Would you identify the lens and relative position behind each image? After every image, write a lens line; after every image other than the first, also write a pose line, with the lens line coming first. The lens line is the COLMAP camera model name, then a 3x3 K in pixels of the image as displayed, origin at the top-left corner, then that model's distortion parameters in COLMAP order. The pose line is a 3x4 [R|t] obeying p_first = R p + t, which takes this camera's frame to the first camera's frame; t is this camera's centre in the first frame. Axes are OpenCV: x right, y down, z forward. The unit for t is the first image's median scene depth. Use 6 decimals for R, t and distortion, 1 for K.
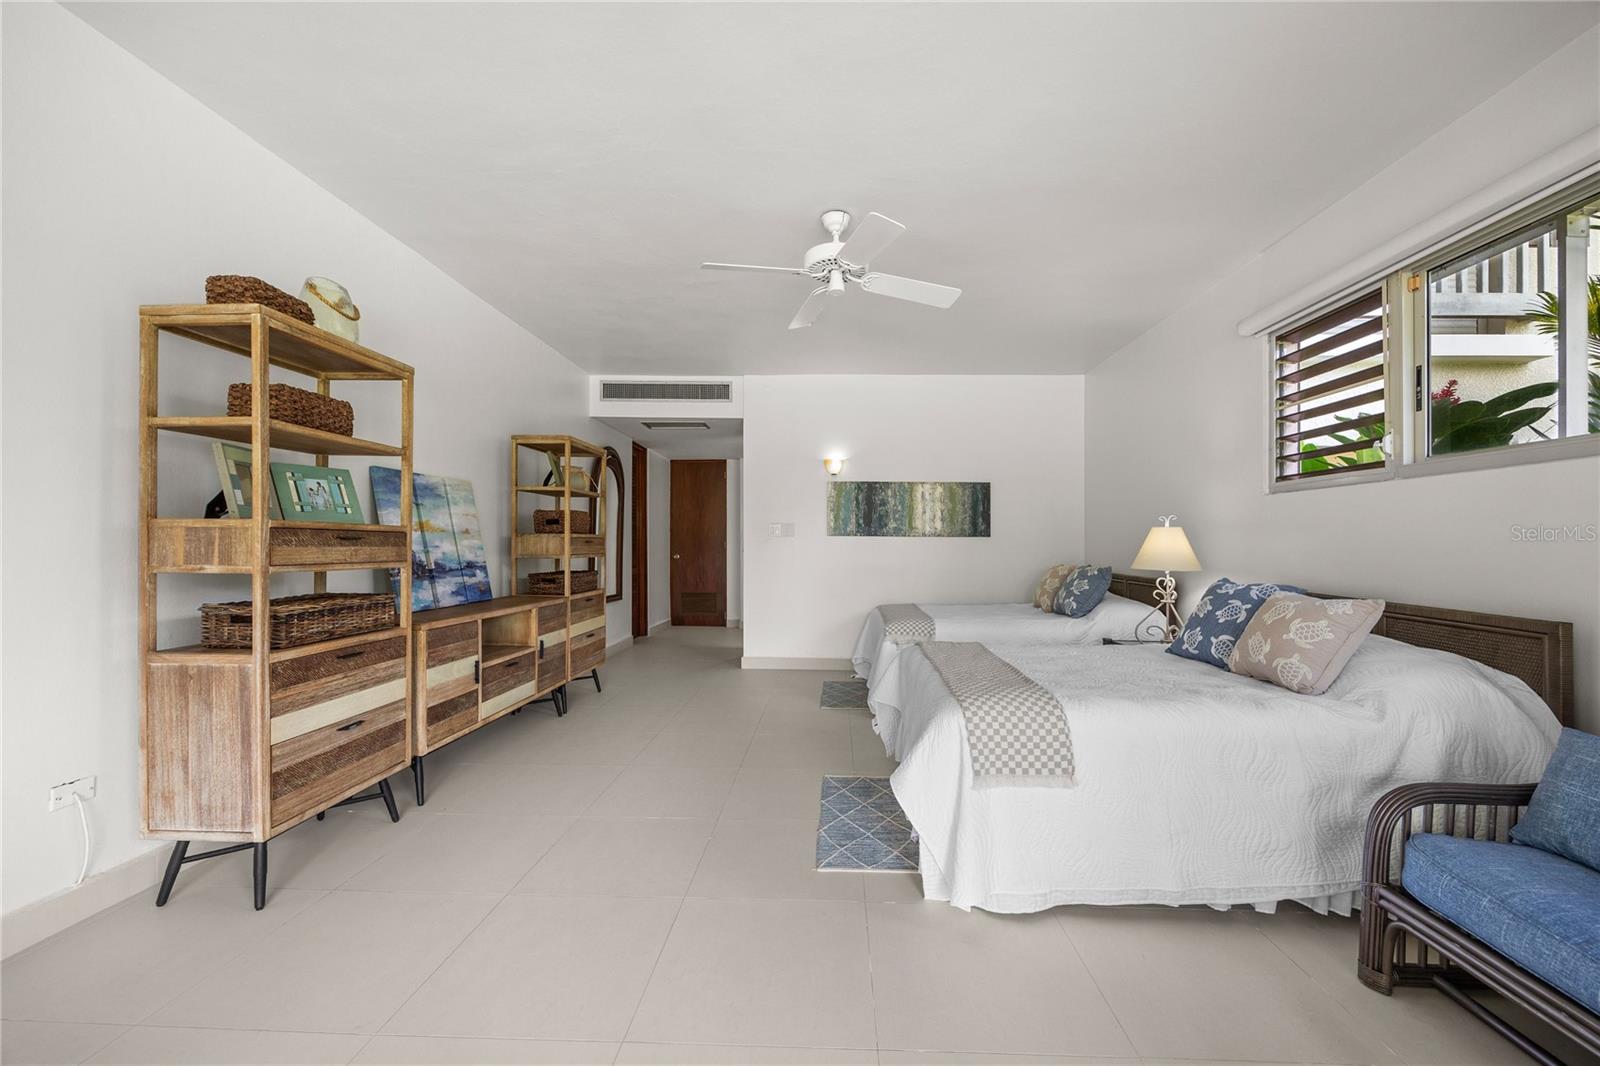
lens RADIAL K [[620.3, 0, 809.4], [0, 620.3, 542.5], [0, 0, 1]] dist [0.005678, -0.001887]
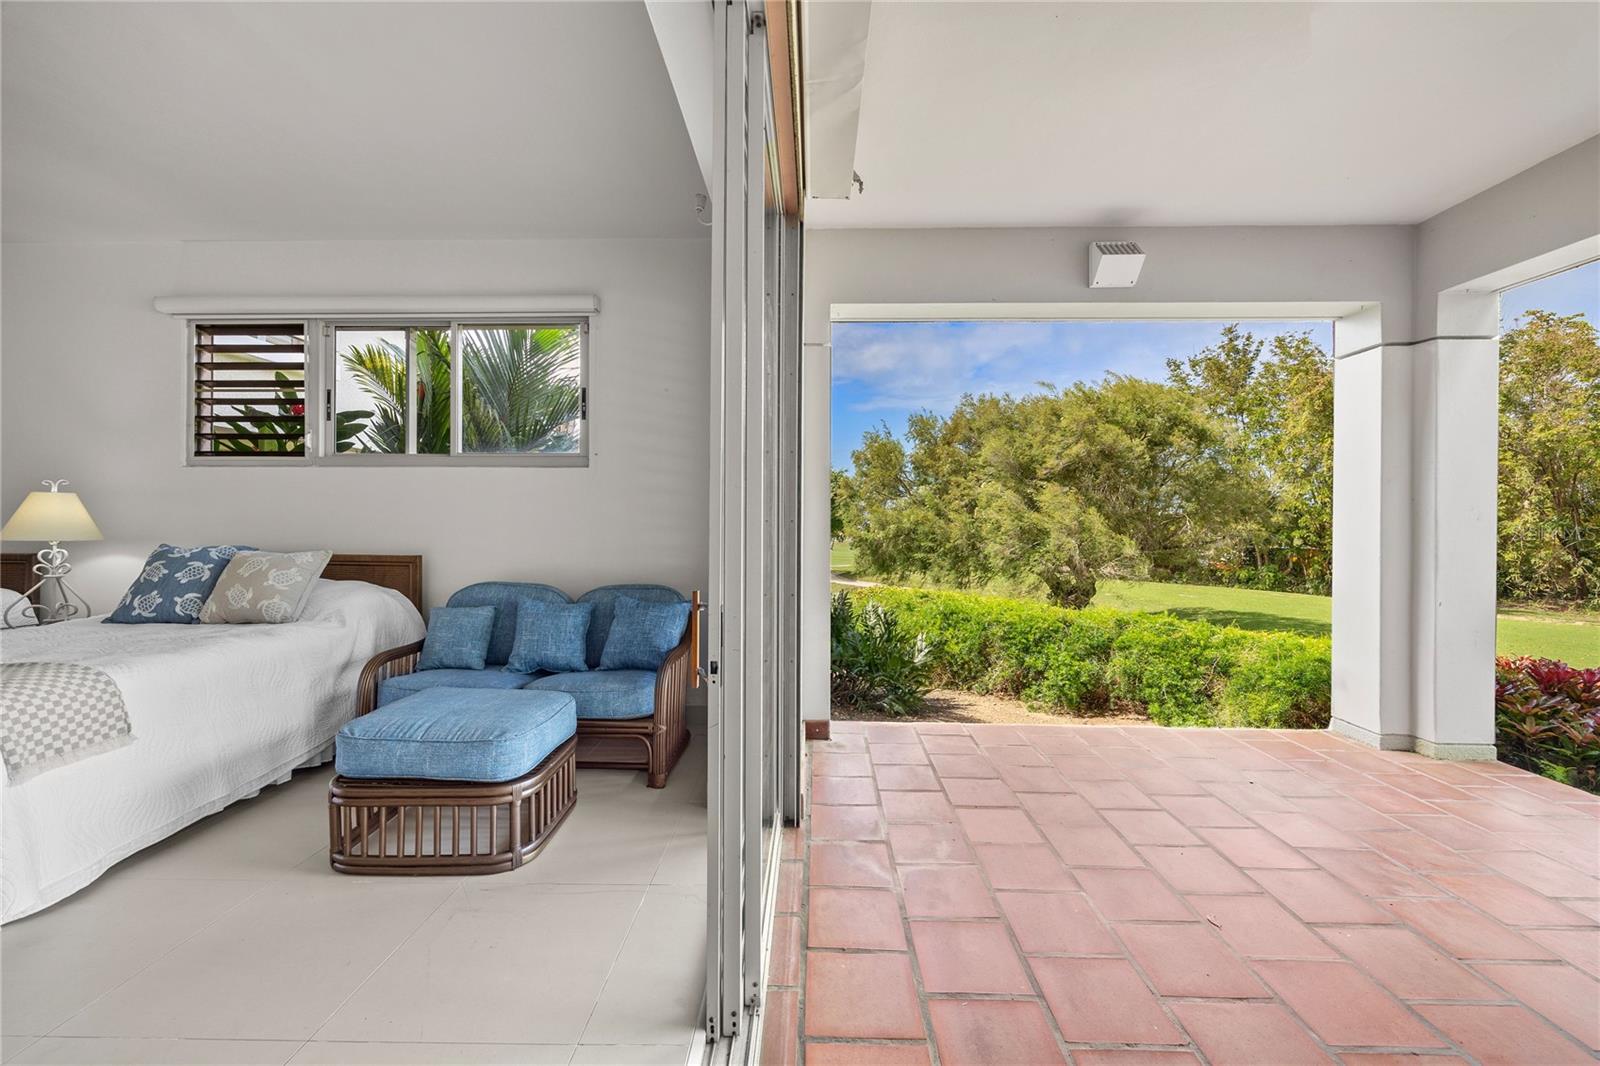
lens RADIAL K [[620.3, 0, 807.4], [0, 620.3, 520.3], [0, 0, 1]] dist [0.005678, -0.001887]
pose [[-0.021733, -0.005275, 0.999750, -0.481468], [-0.005500, 0.999972, 0.005157, 0.006429], [-0.999749, -0.005387, -0.021761, -0.082338]]
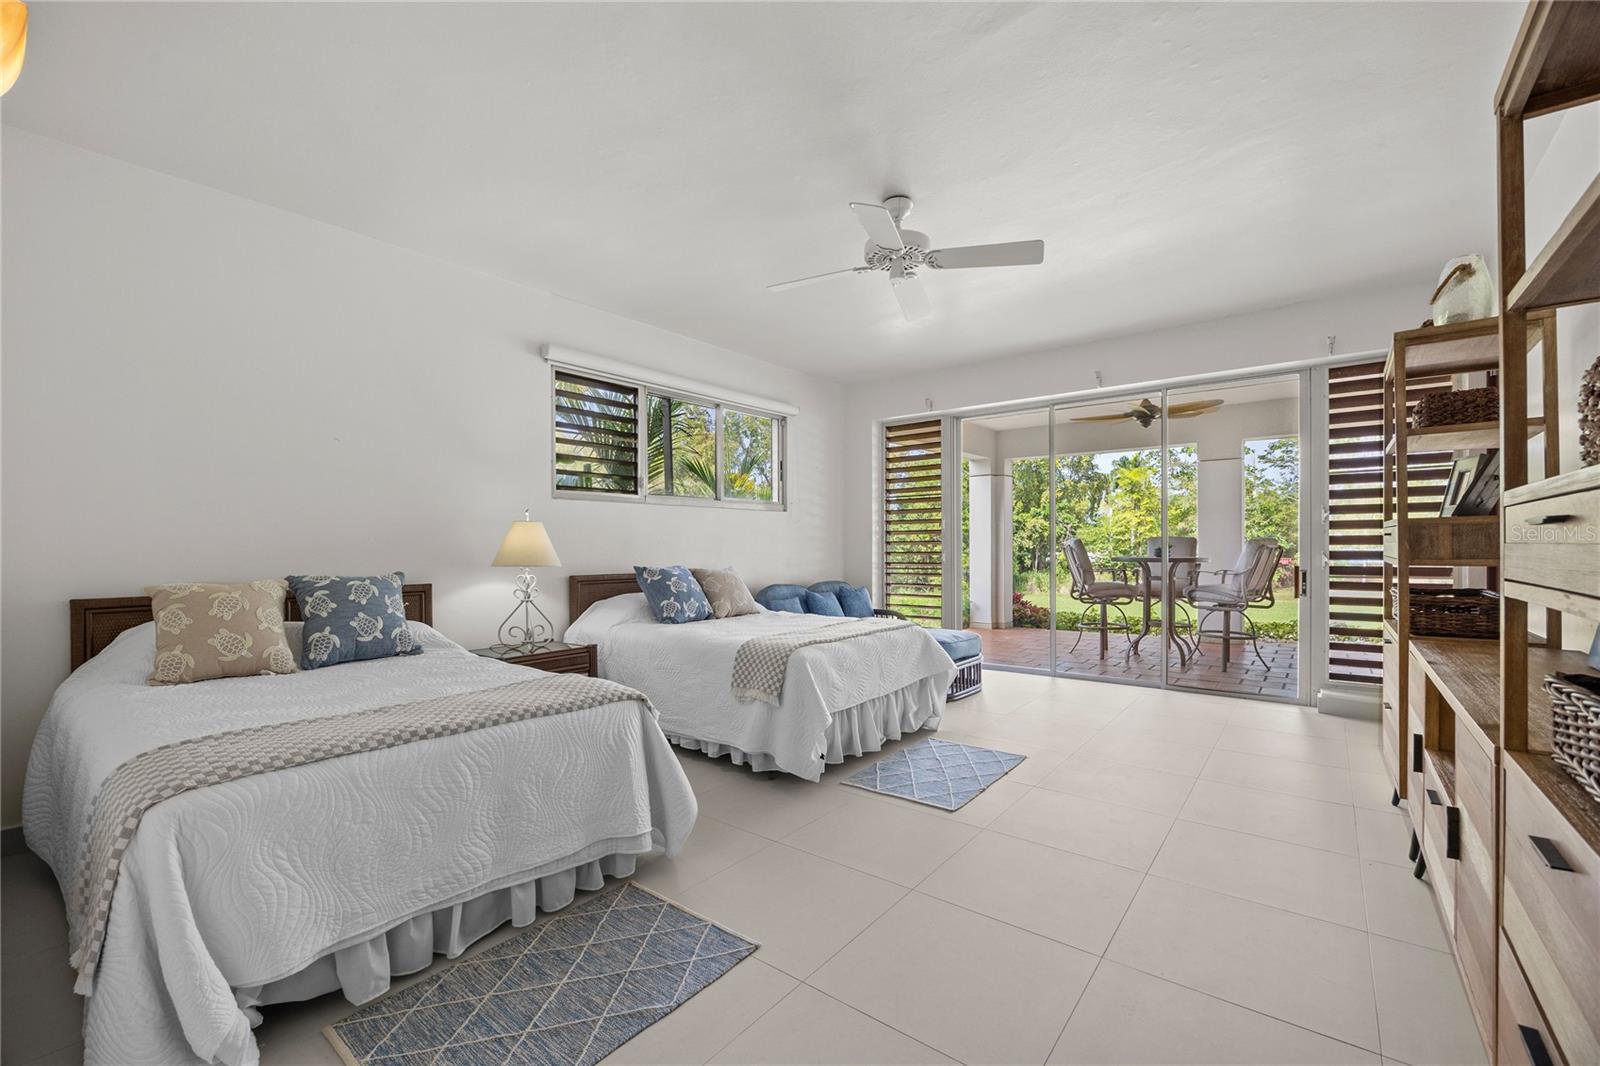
lens RADIAL K [[676.2, 0, 788.8], [0, 676.2, 543.4], [0, 0, 1]] dist [-0.000977, 0.000406]
pose [[-0.799711, -0.002748, 0.600379, -0.524810], [-0.002720, 0.999996, 0.000954, 0.008227], [-0.600379, -0.000870, -0.799715, 2.258521]]
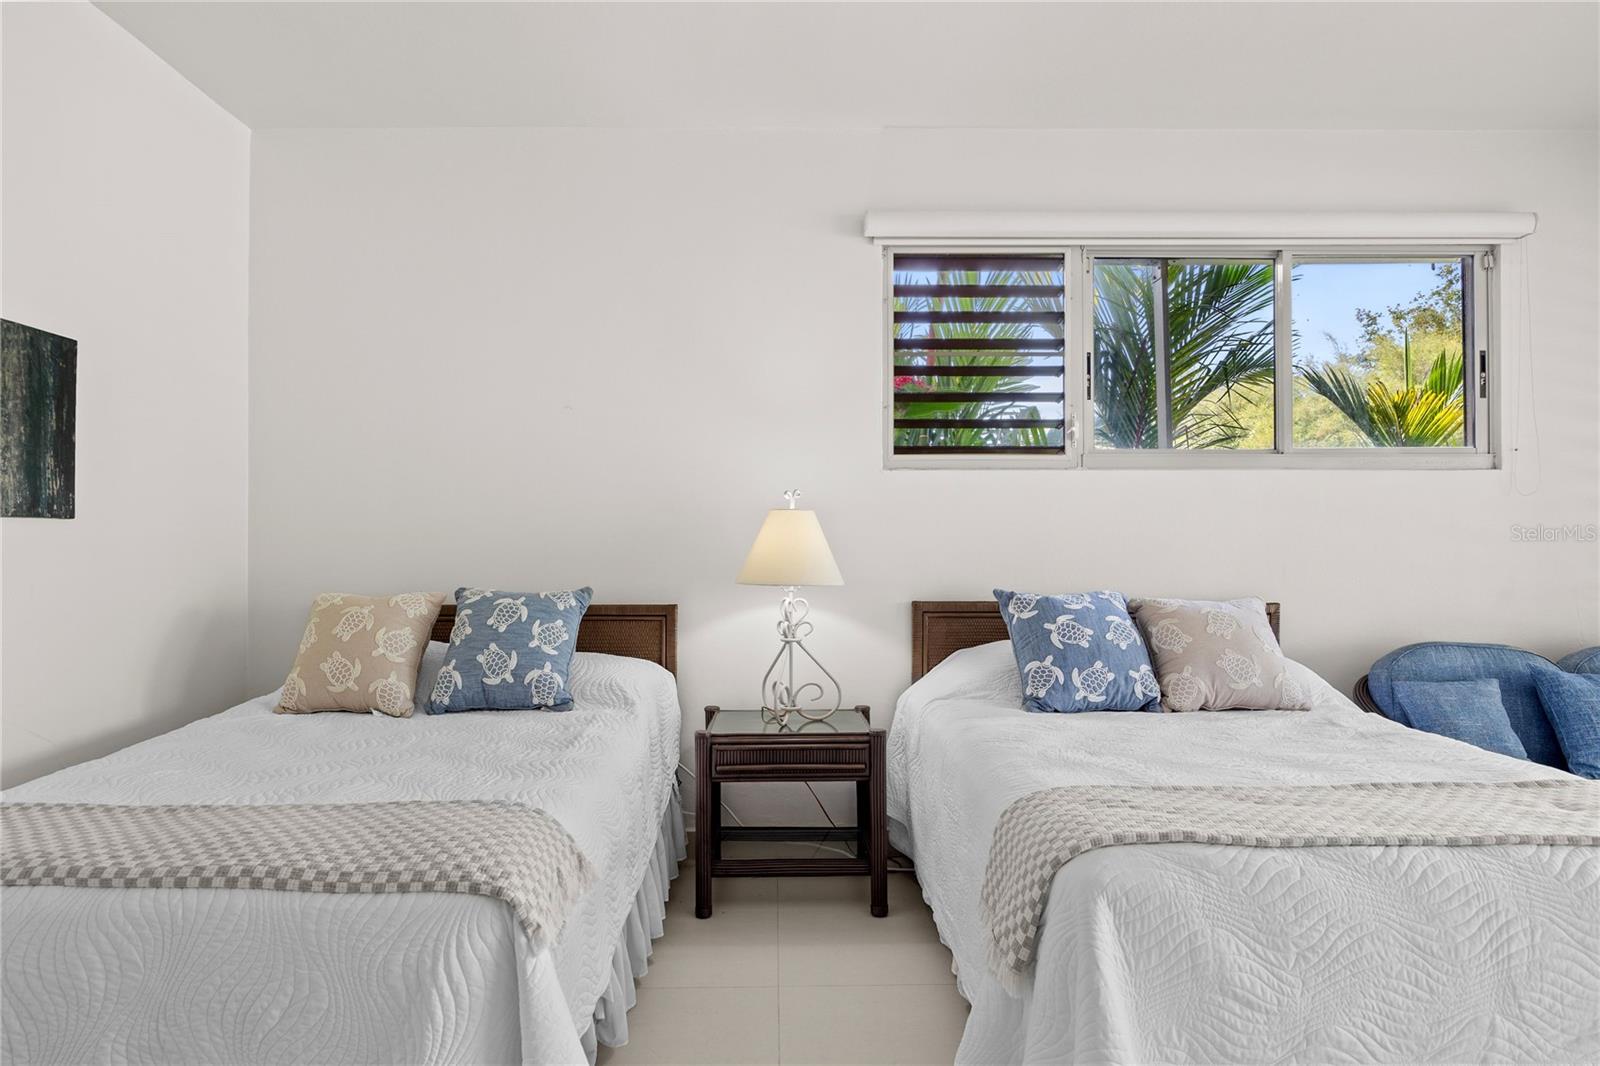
lens RADIAL K [[900.9, 0, 799.5], [0, 900.9, 527.8], [0, 0, 1]] dist [-0.000712, 0.001052]
pose [[-0.048046, 0.010335, 0.998792, -0.368815], [-0.000387, 0.999946, -0.010366, -0.000253], [-0.998845, -0.000885, -0.048039, 1.465210]]
